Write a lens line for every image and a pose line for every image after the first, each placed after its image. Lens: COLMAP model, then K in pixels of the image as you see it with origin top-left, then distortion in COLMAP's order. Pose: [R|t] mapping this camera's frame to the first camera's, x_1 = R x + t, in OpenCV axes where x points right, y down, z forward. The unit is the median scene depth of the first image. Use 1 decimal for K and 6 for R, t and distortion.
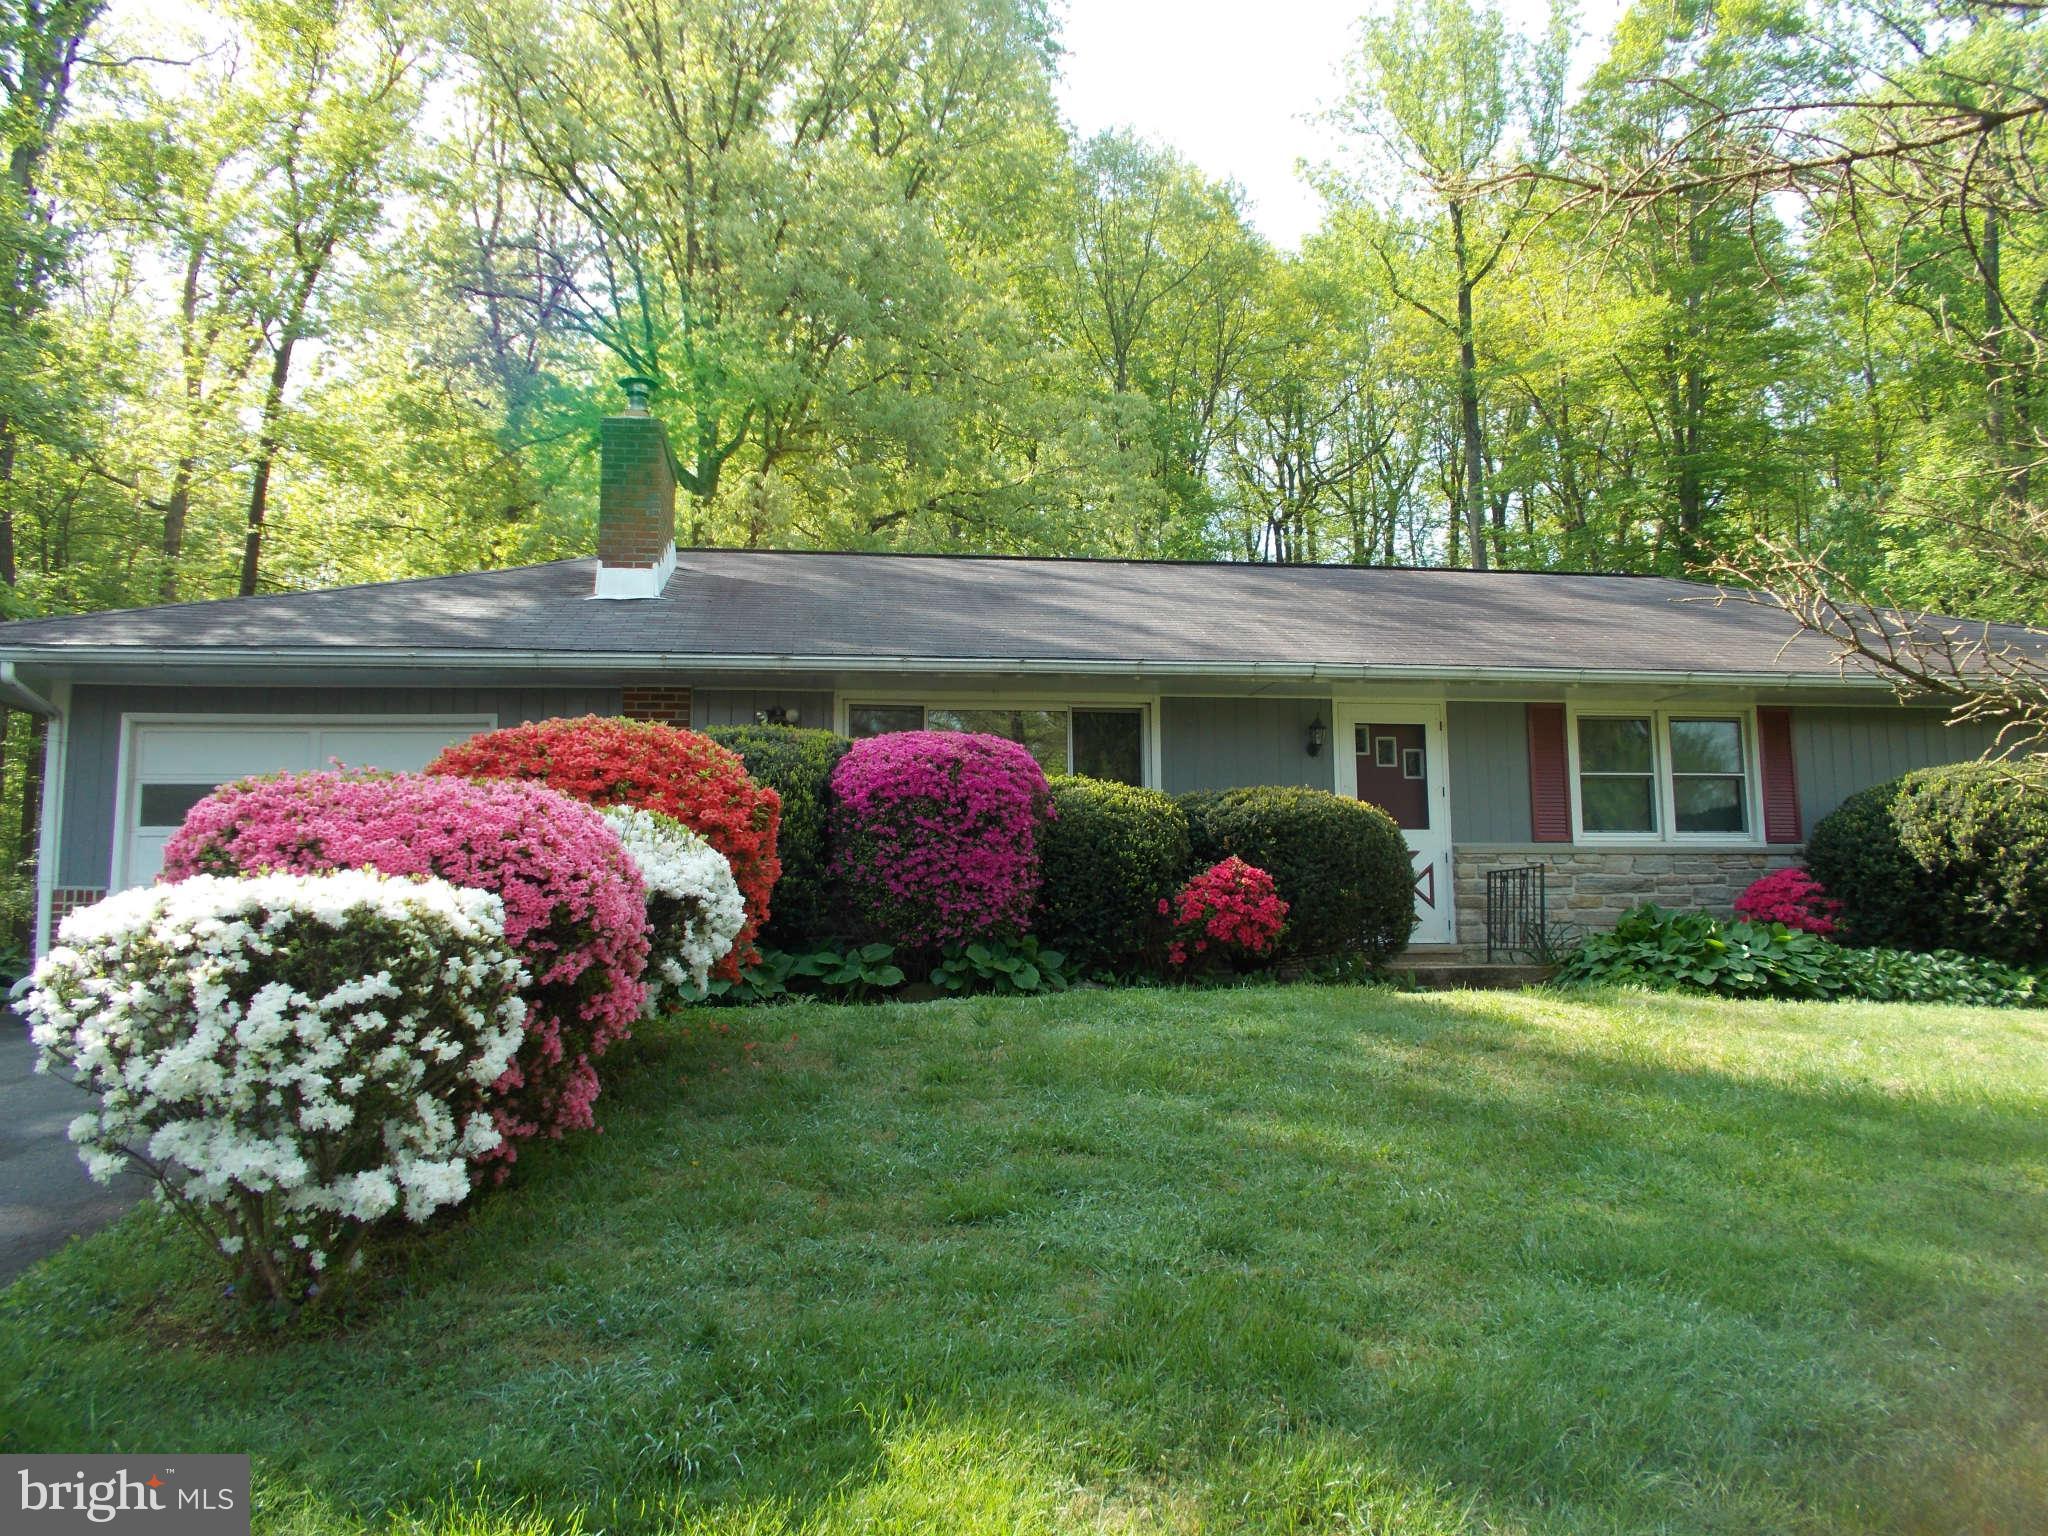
lens RADIAL K [[1572.9, 0, 1023.3], [0, 1572.9, 744.9], [0, 0, 1]] dist [0.007288, -0.011303]
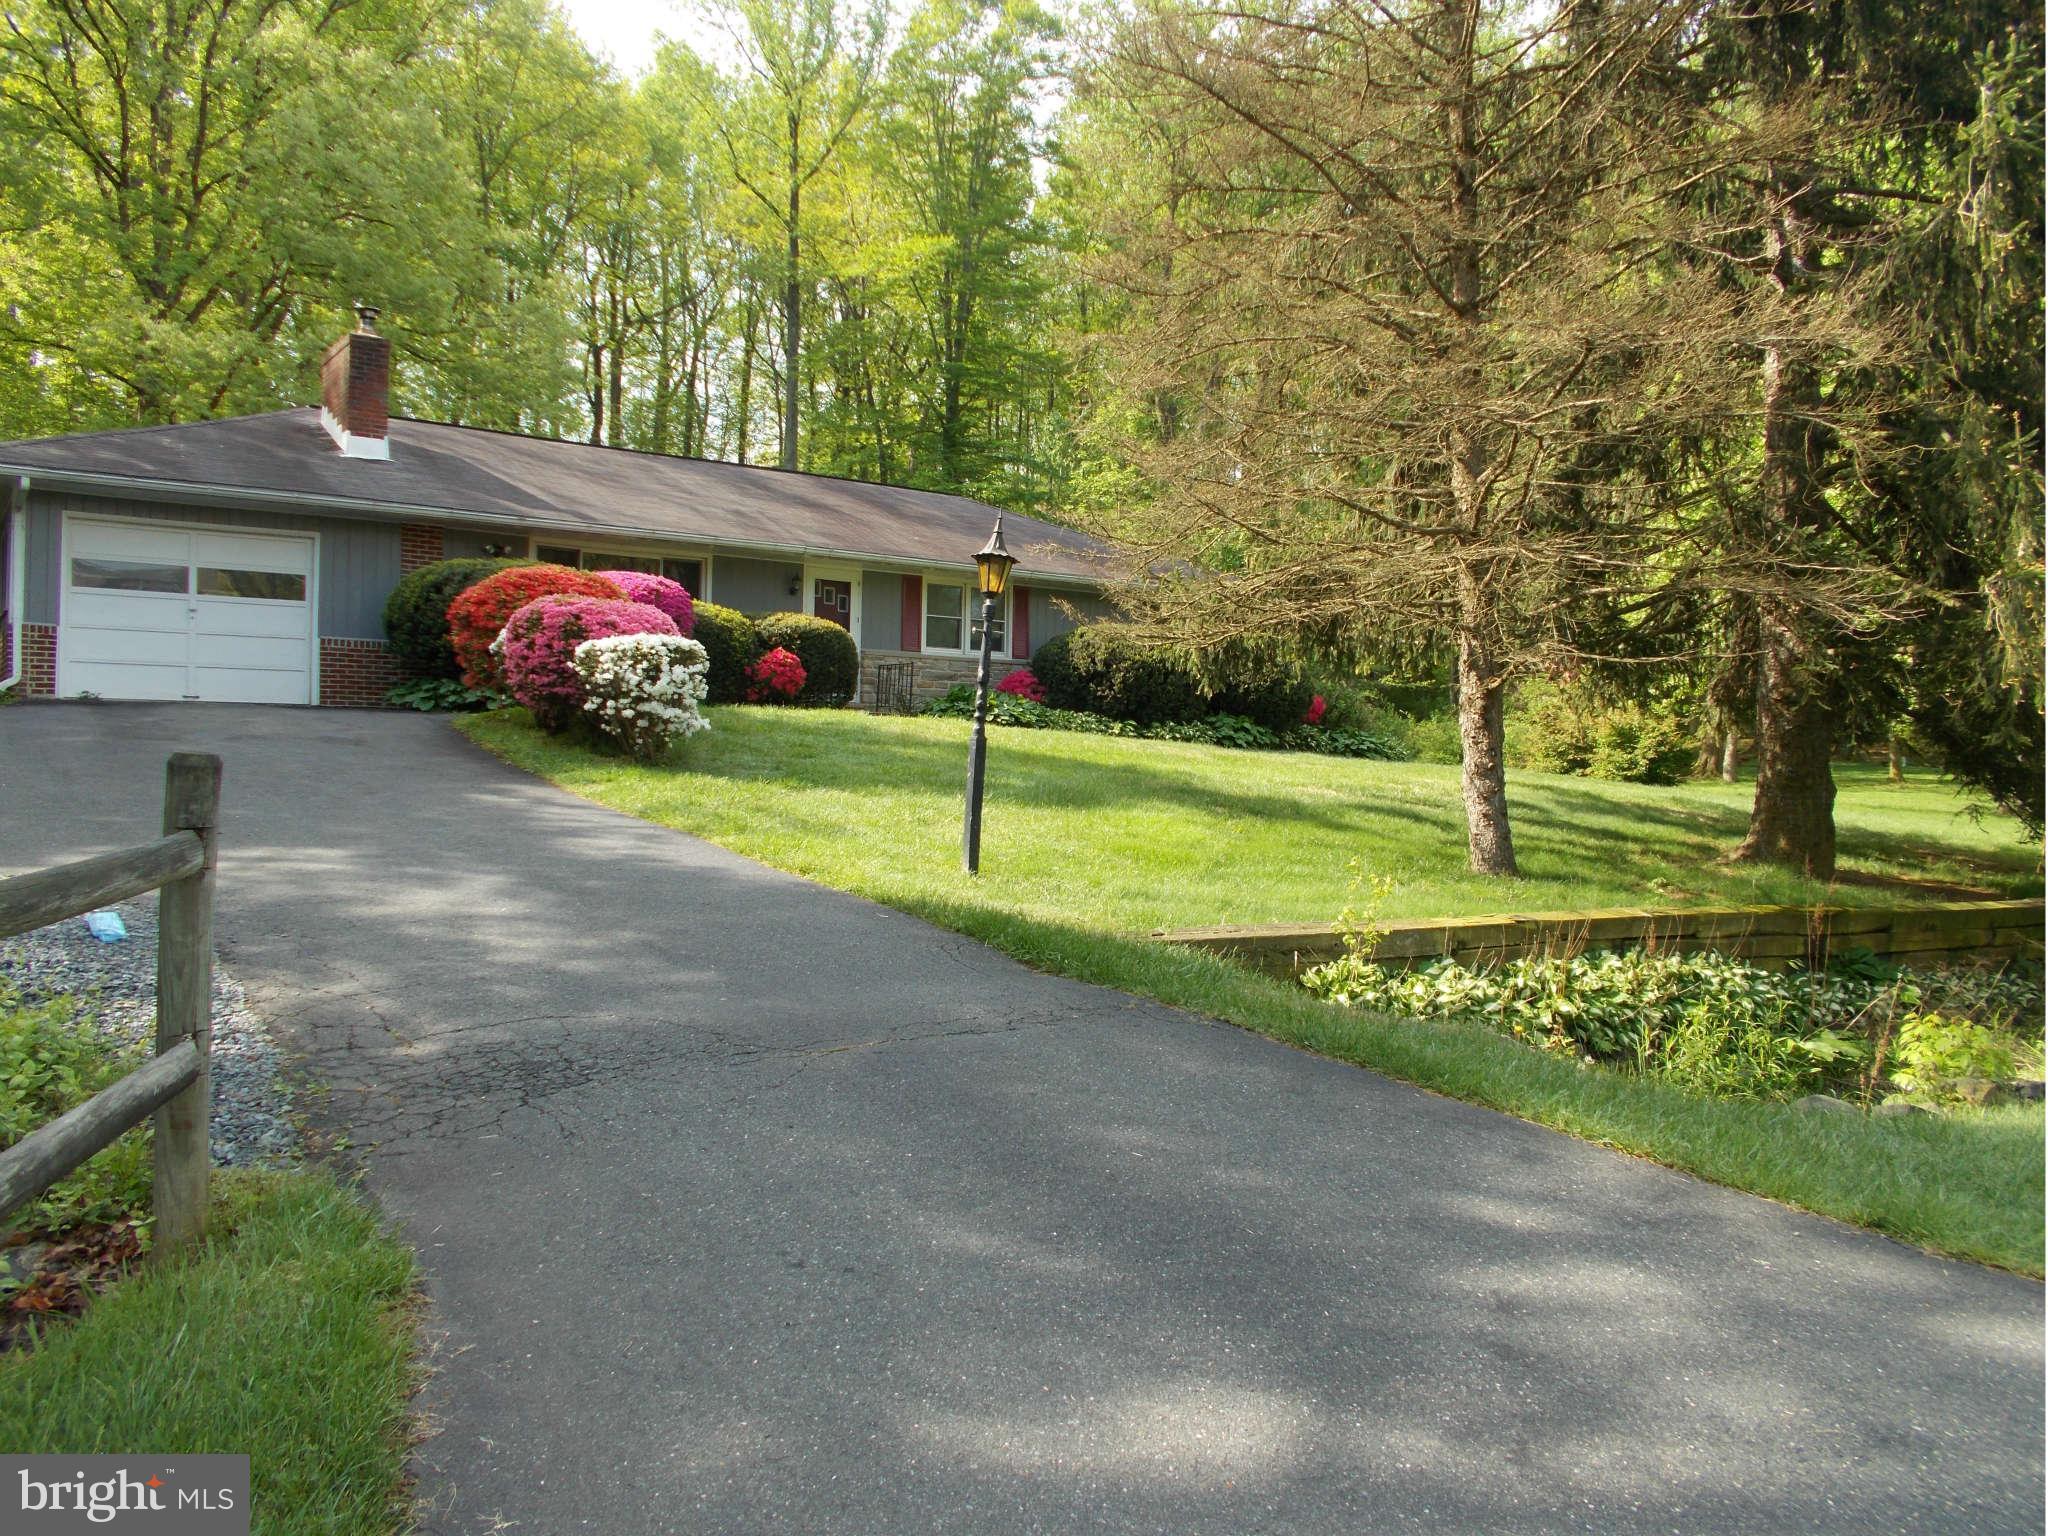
lens RADIAL K [[1572.9, 0, 1013.9], [0, 1572.9, 752.2], [0, 0, 1]] dist [0.007288, -0.011303]
pose [[0.889029, 0.029440, 0.456904, -0.393916], [-0.087195, 0.990553, 0.105837, -0.026770], [-0.449472, -0.133931, 0.883197, -0.699973]]
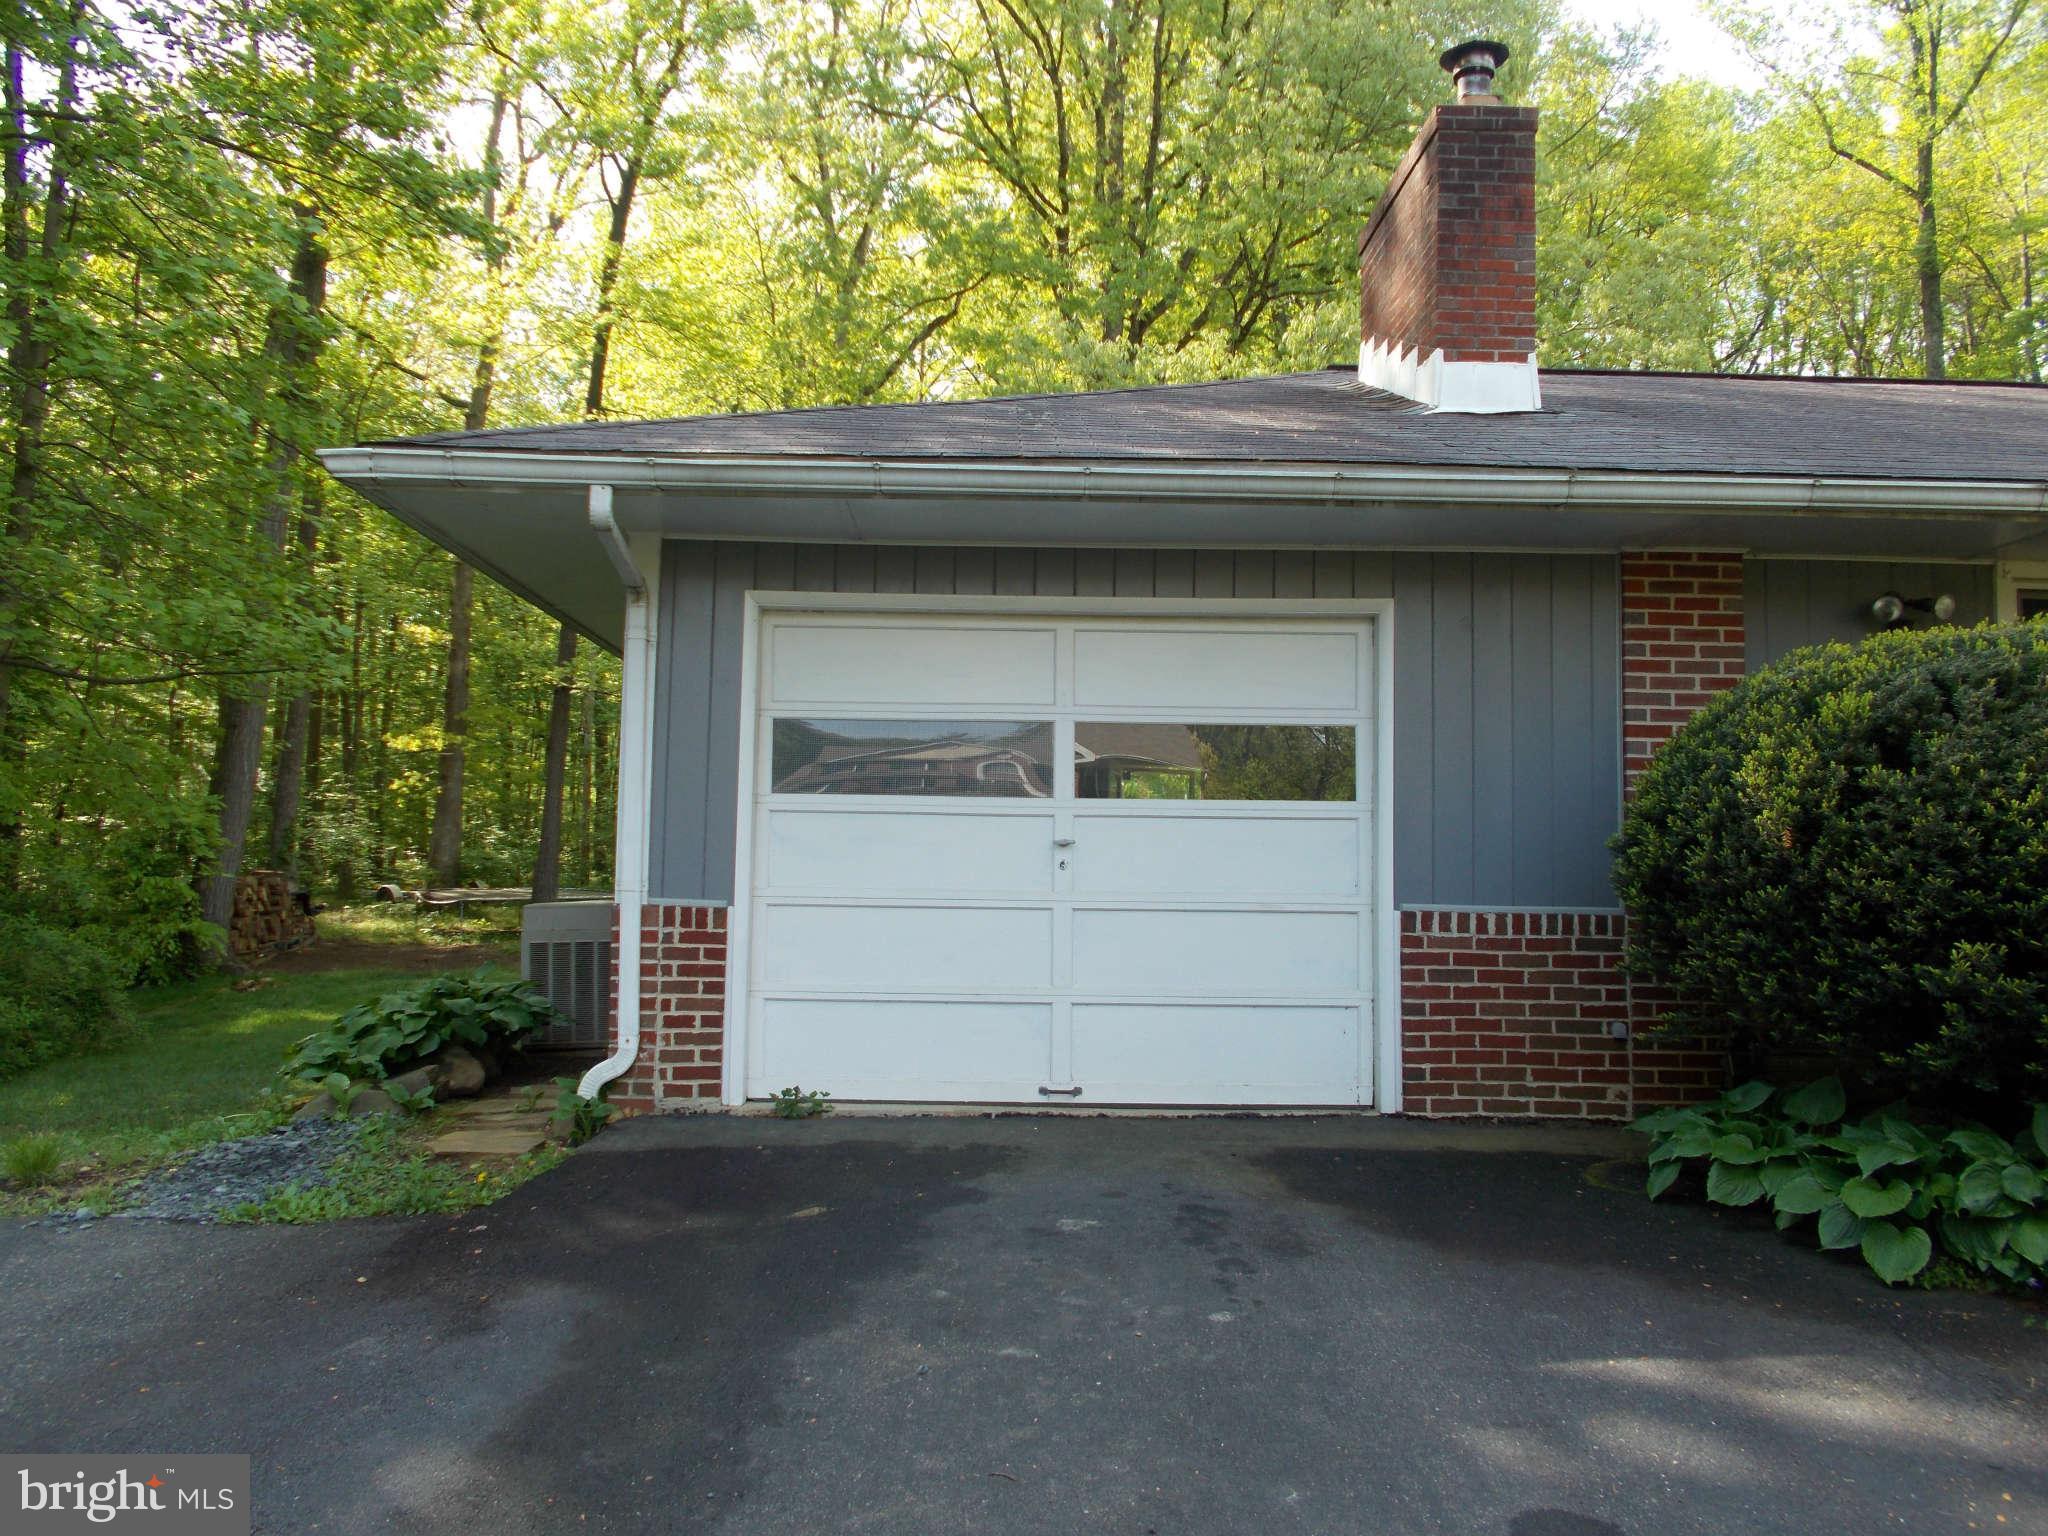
lens RADIAL K [[1572.9, 0, 1015.6], [0, 1572.9, 753.9], [0, 0, 1]] dist [0.007288, -0.011303]
pose [[0.993097, 0.017726, -0.115952, -0.364855], [-0.012520, 0.998887, 0.045470, 0.009838], [0.116629, -0.043705, 0.992213, 0.401965]]
